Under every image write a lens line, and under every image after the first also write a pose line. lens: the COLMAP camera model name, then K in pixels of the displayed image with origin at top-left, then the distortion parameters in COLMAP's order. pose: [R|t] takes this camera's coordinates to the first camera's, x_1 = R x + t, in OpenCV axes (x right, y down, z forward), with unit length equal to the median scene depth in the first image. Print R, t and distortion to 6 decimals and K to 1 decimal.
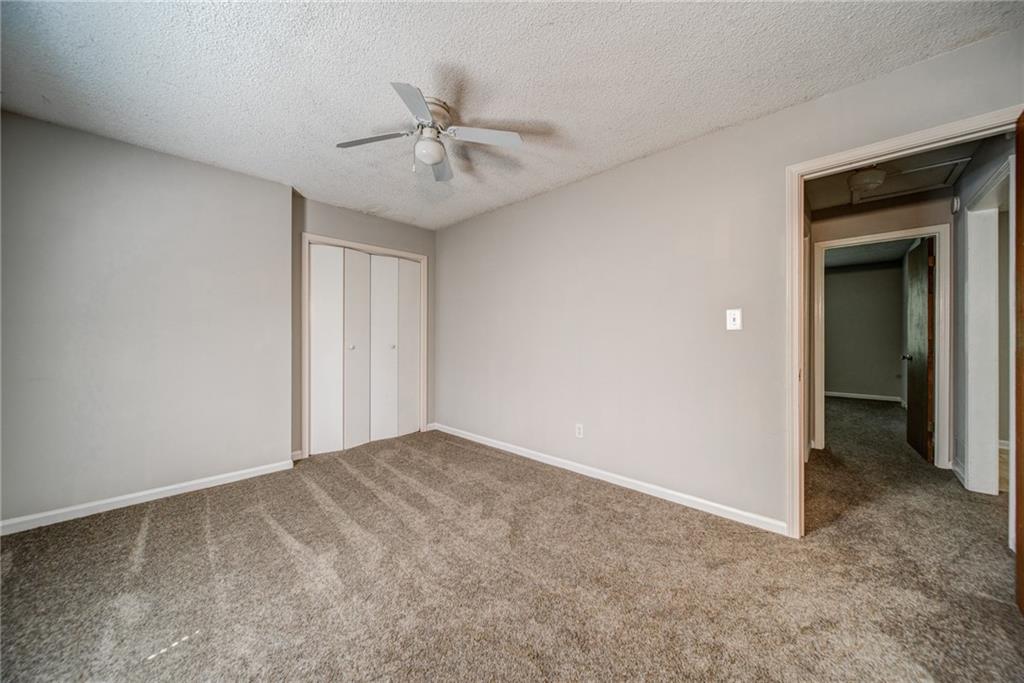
lens RADIAL K [[363.1, 0, 513.0], [0, 363.1, 339.8], [0, 0, 1]] dist [-0.000830, -0.000418]
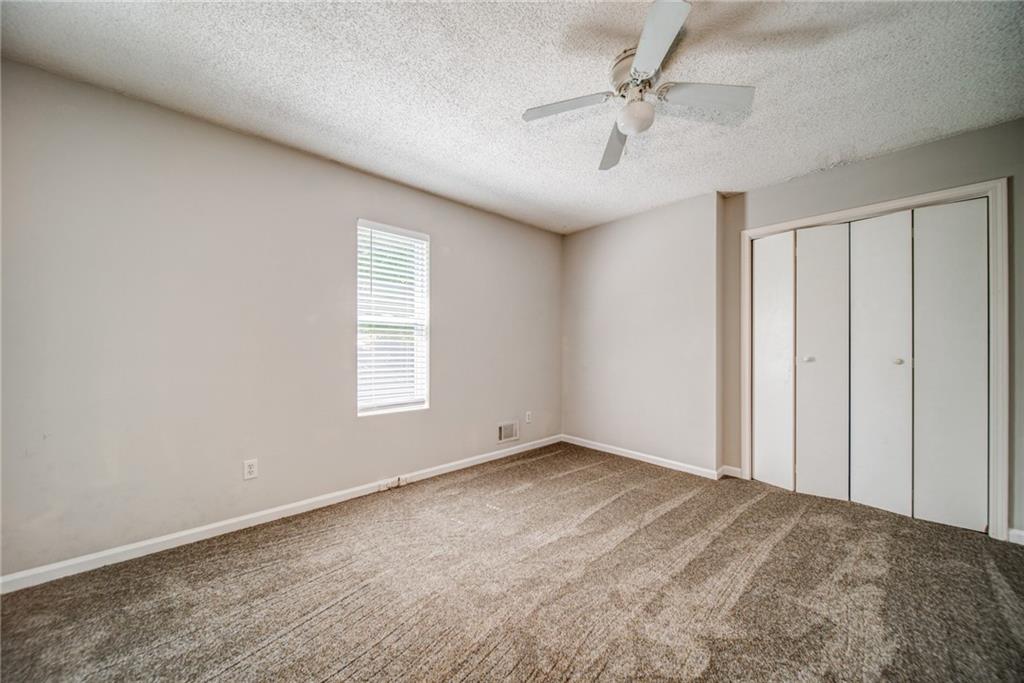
lens RADIAL K [[363.1, 0, 513.0], [0, 363.1, 339.8], [0, 0, 1]] dist [-0.000830, -0.000418]
pose [[-0.070758, -0.013115, -0.997407, 0.426631], [-0.015001, 0.999814, -0.012083, 0.000609], [0.997381, 0.014107, -0.070942, 0.563173]]
